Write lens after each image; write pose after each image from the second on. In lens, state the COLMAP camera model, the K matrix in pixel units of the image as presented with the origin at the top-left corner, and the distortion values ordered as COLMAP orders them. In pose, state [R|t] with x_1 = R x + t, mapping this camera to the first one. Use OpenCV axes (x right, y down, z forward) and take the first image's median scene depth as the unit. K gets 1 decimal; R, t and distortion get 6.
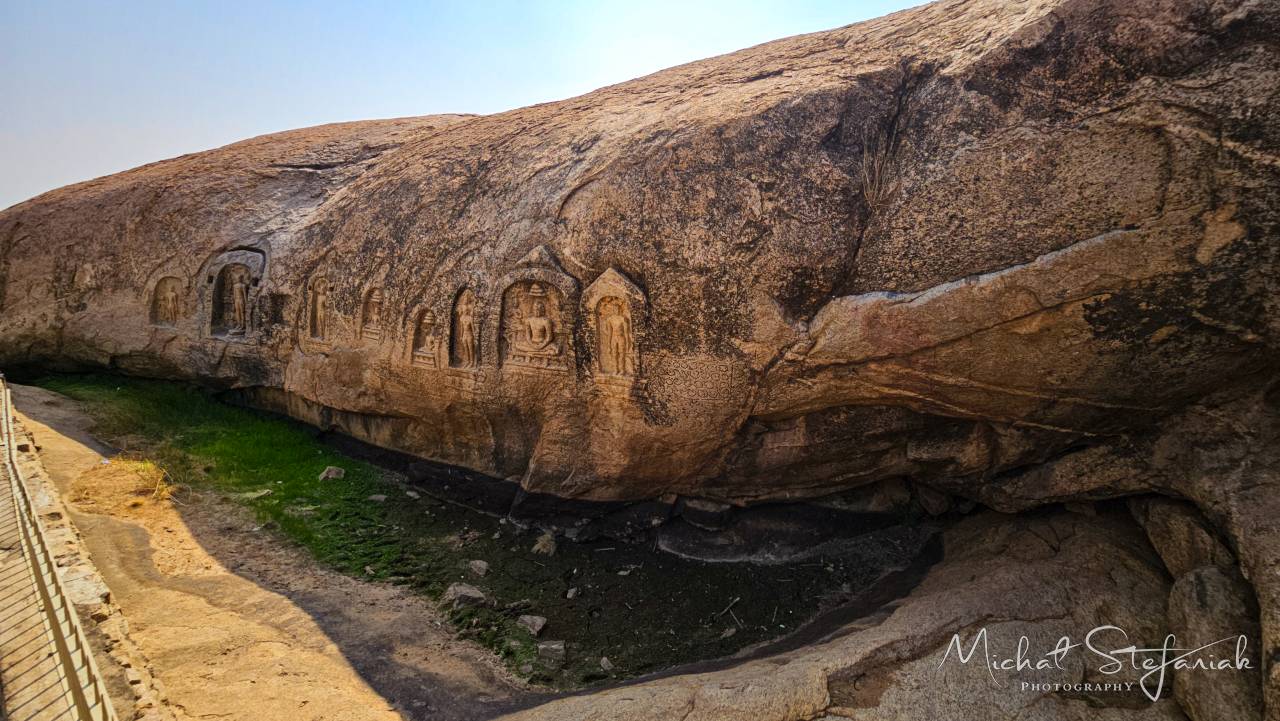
lens RADIAL K [[522.6, 0, 637.0], [0, 522.6, 351.9], [0, 0, 1]] dist [0.000503, 0.000050]
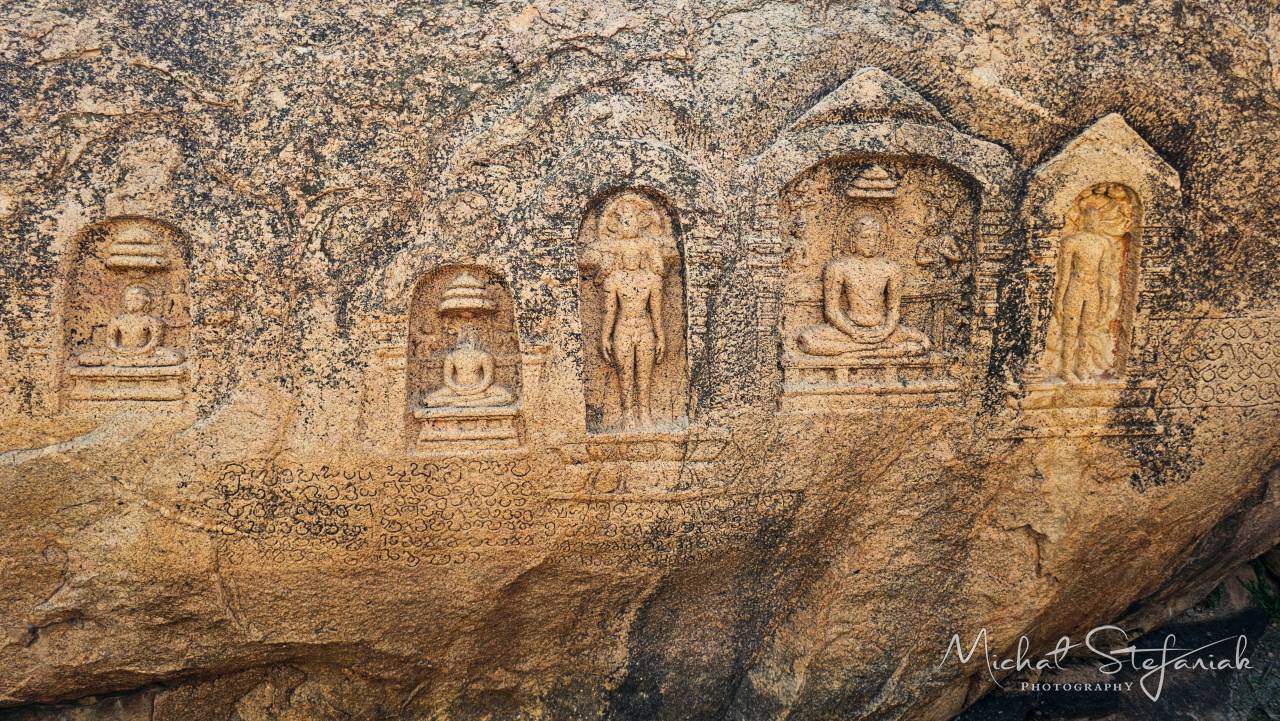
lens RADIAL K [[1009.7, 0, 640.0], [0, 1009.7, 360.5], [0, 0, 1]] dist [0.082722, -0.093092]
pose [[0.806791, -0.074850, 0.586077, -0.803806], [0.136758, 0.988663, -0.061996, 0.031741], [-0.574792, 0.130169, 0.807880, 0.548865]]
